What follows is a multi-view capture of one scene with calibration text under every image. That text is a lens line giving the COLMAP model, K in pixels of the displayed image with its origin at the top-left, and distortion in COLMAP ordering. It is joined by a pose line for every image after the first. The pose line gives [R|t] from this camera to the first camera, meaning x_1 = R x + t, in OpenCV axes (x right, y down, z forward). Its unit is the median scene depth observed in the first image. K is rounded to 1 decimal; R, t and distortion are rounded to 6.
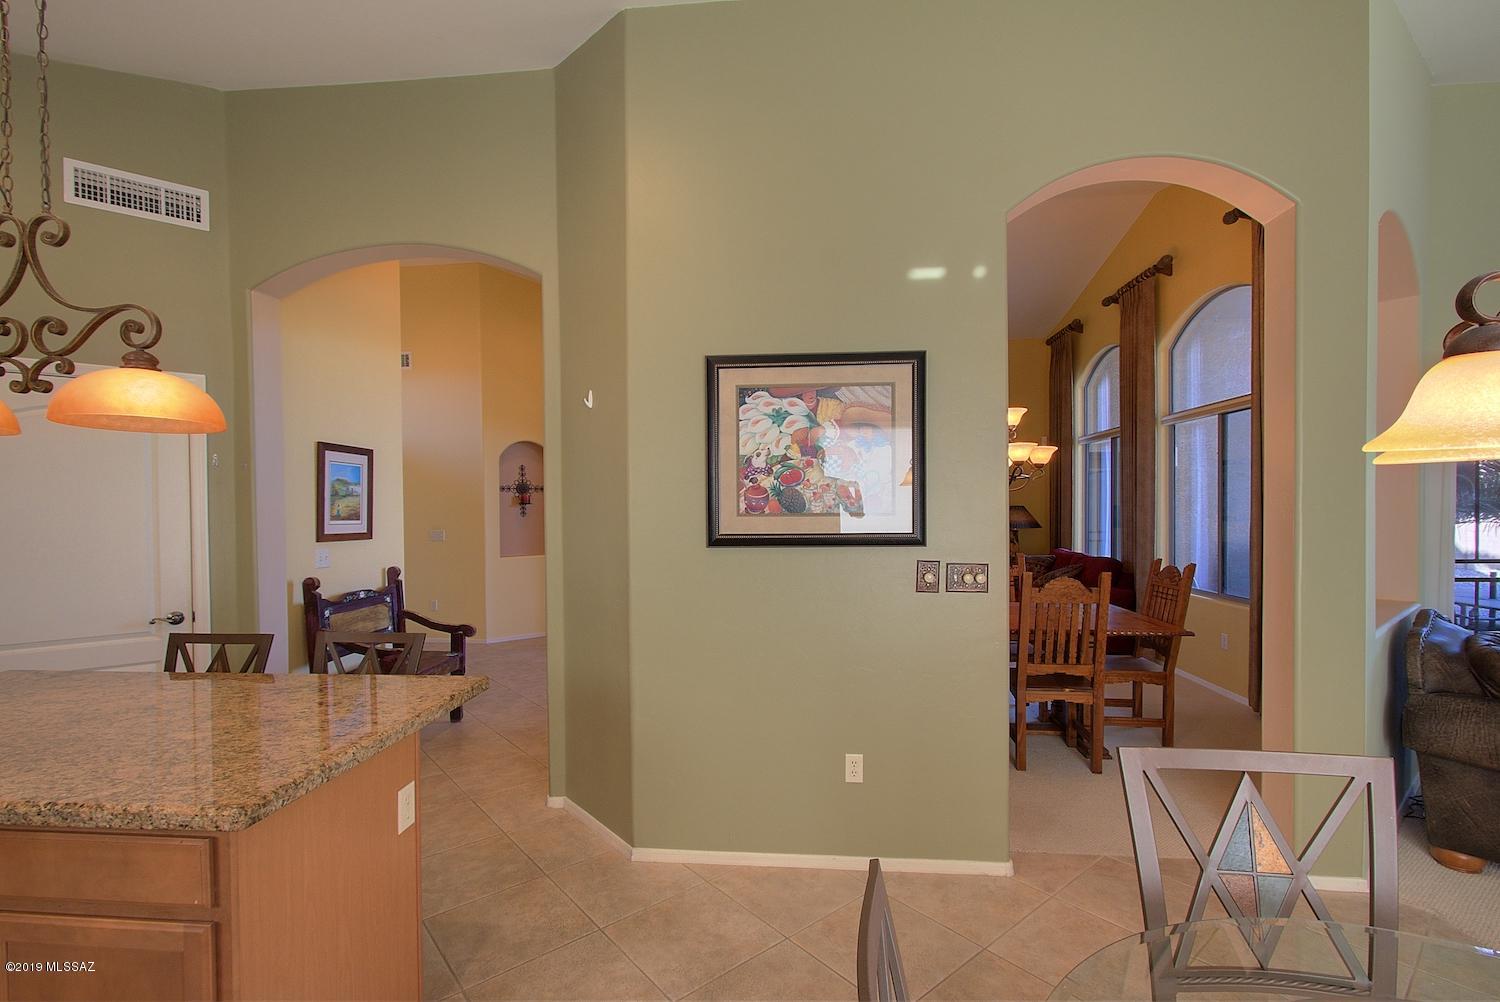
lens RADIAL K [[669.9, 0, 776.9], [0, 669.9, 519.7], [0, 0, 1]] dist [-0.001476, 0.000133]
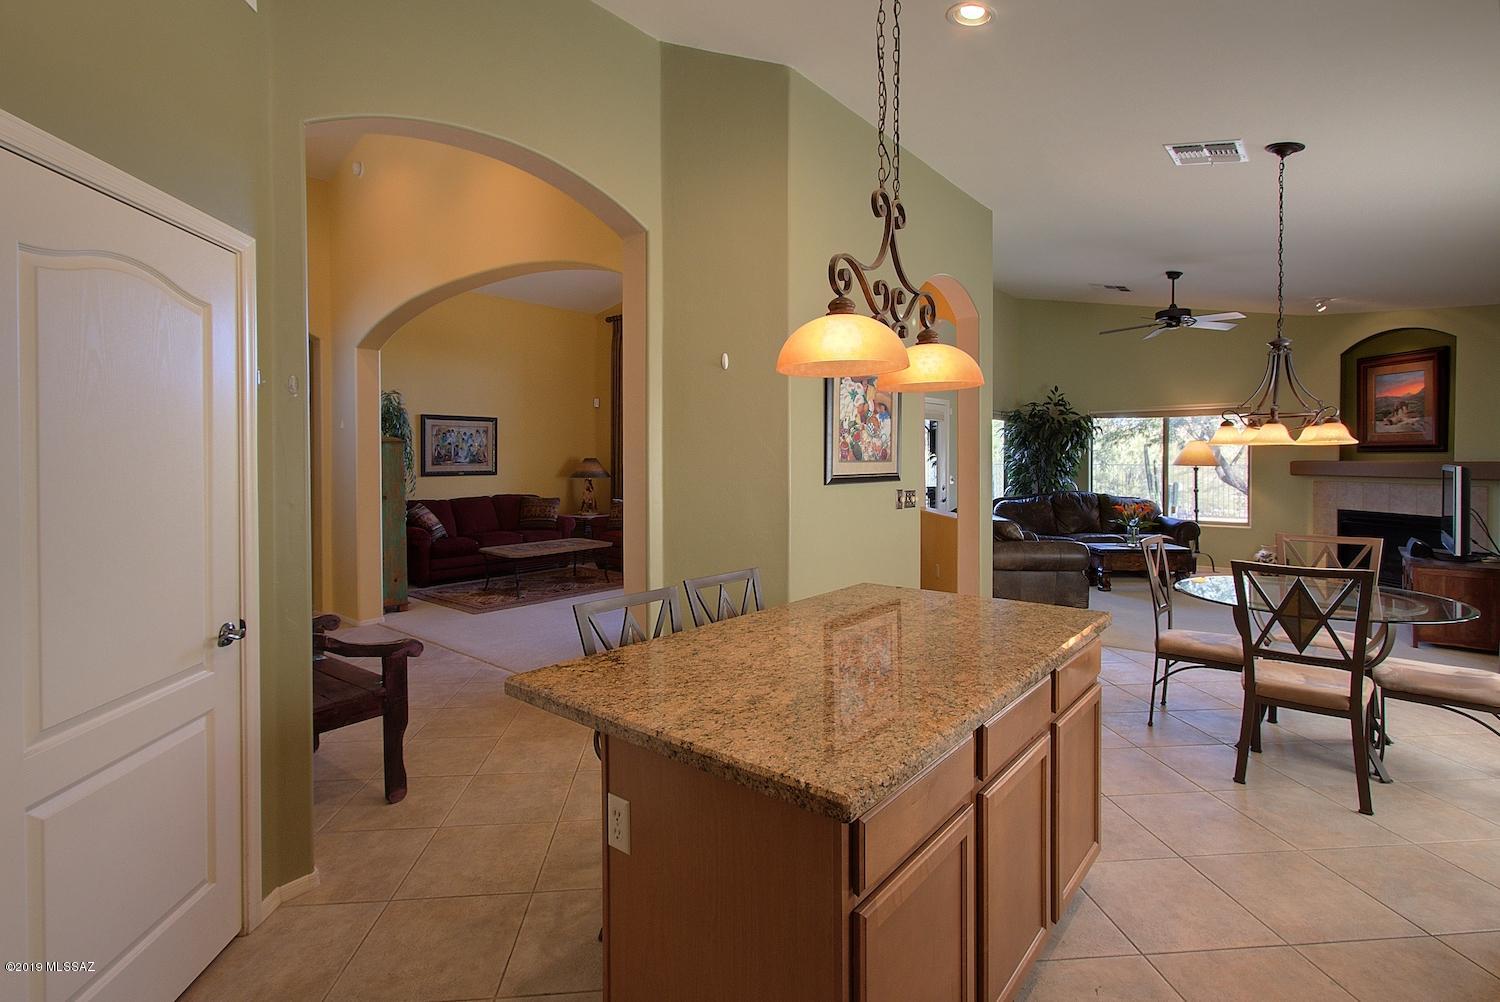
lens RADIAL K [[672.2, 0, 739.8], [0, 672.2, 465.3], [0, 0, 1]] dist [-0.022983, -0.000045]
pose [[0.573719, -0.000852, 0.819052, -1.334836], [0.013460, 0.999874, -0.008388, 0.009769], [-0.818942, 0.015837, 0.573658, 0.361781]]
